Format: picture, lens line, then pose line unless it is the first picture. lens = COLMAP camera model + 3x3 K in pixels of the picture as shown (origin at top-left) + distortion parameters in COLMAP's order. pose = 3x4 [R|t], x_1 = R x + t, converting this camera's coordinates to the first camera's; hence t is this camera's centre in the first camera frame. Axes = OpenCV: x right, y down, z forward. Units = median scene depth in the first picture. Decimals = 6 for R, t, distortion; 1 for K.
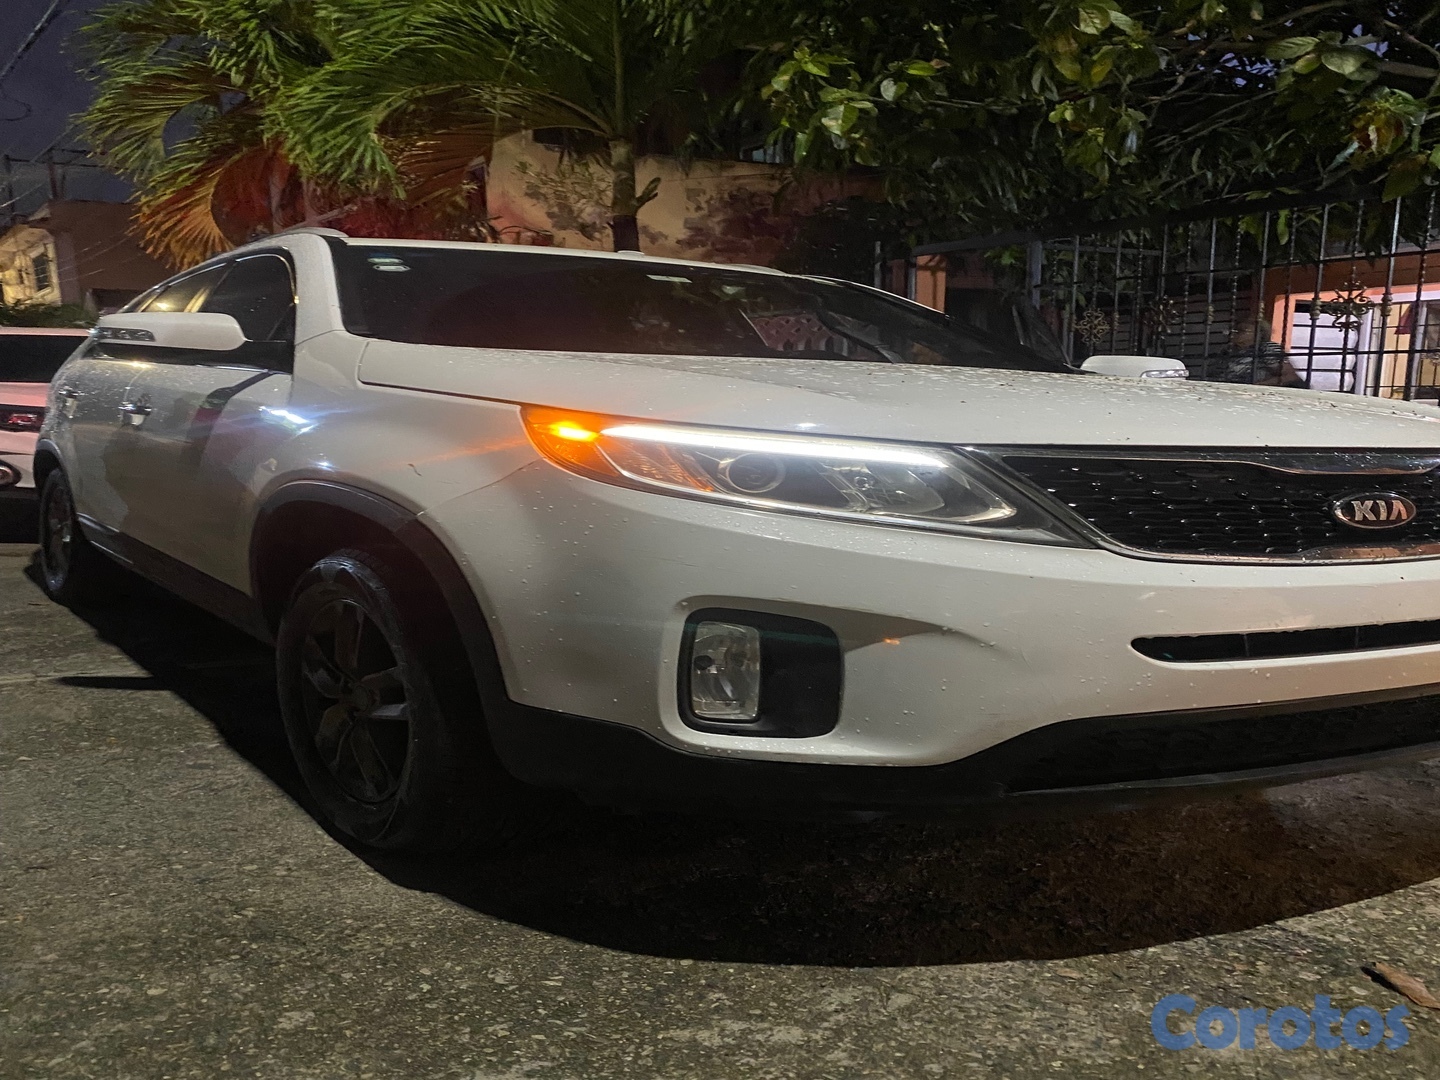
lens RADIAL K [[1064.7, 0, 739.5], [0, 1064.7, 581.7], [0, 0, 1]] dist [0.002914, -0.003448]
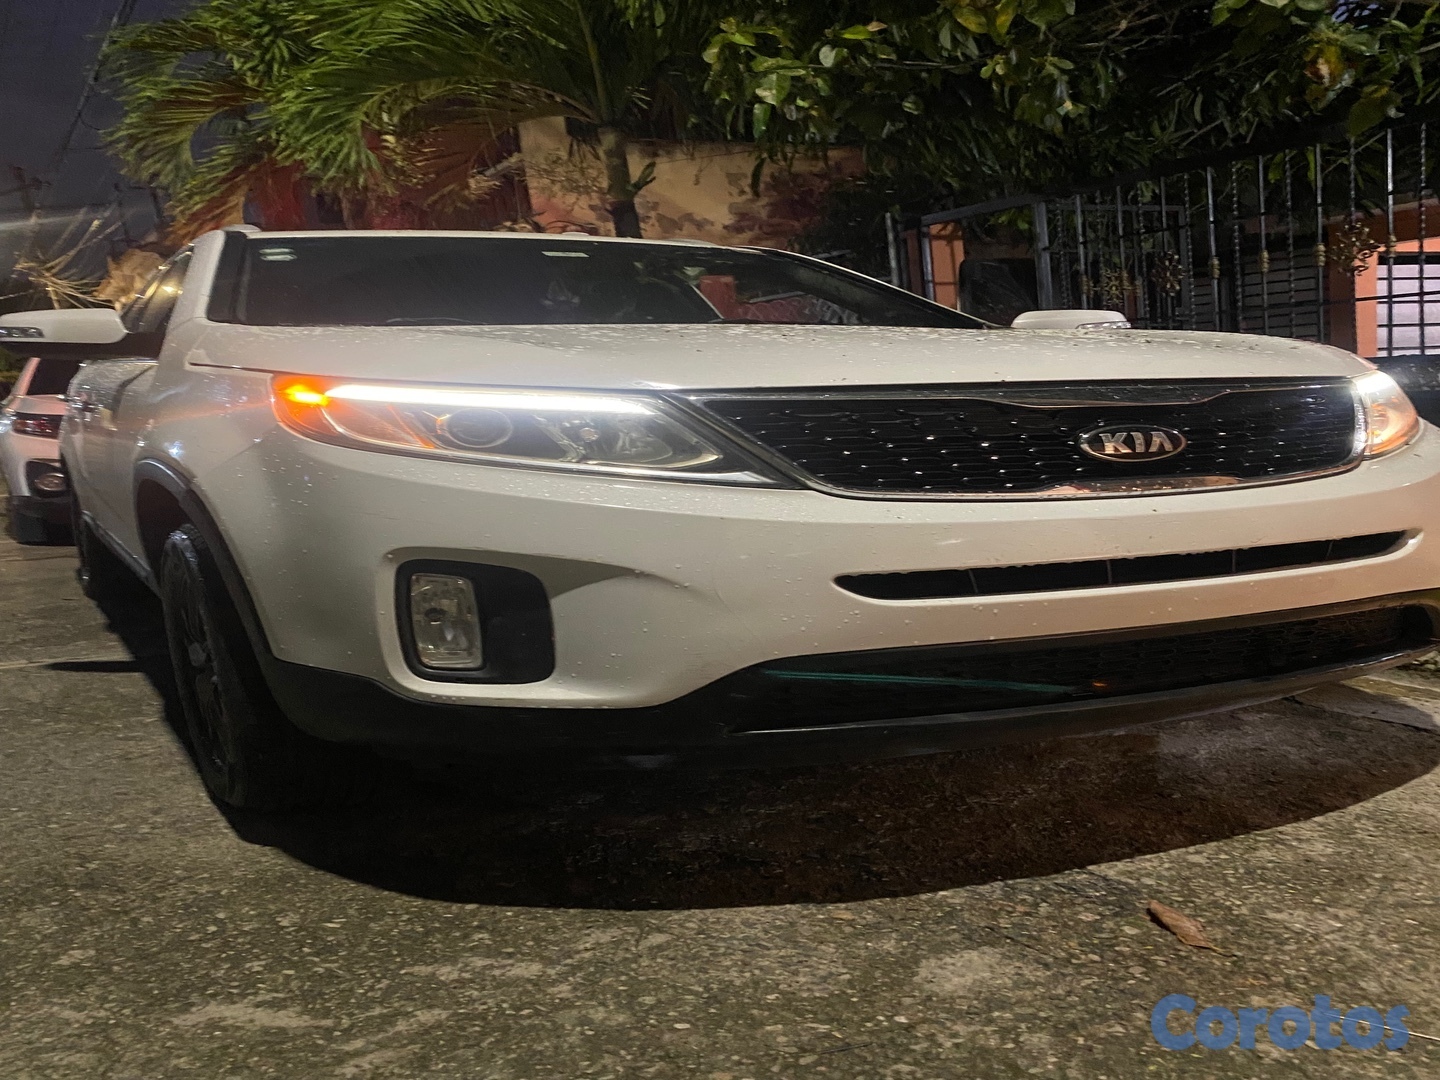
lens RADIAL K [[1064.7, 0, 809.3], [0, 1064.7, 586.2], [0, 0, 1]] dist [0.002914, -0.003448]
pose [[0.996512, -0.031195, -0.077395, 0.309466], [0.032196, 0.999413, 0.011717, 0.037058], [0.076984, -0.014168, 0.996932, -0.002063]]
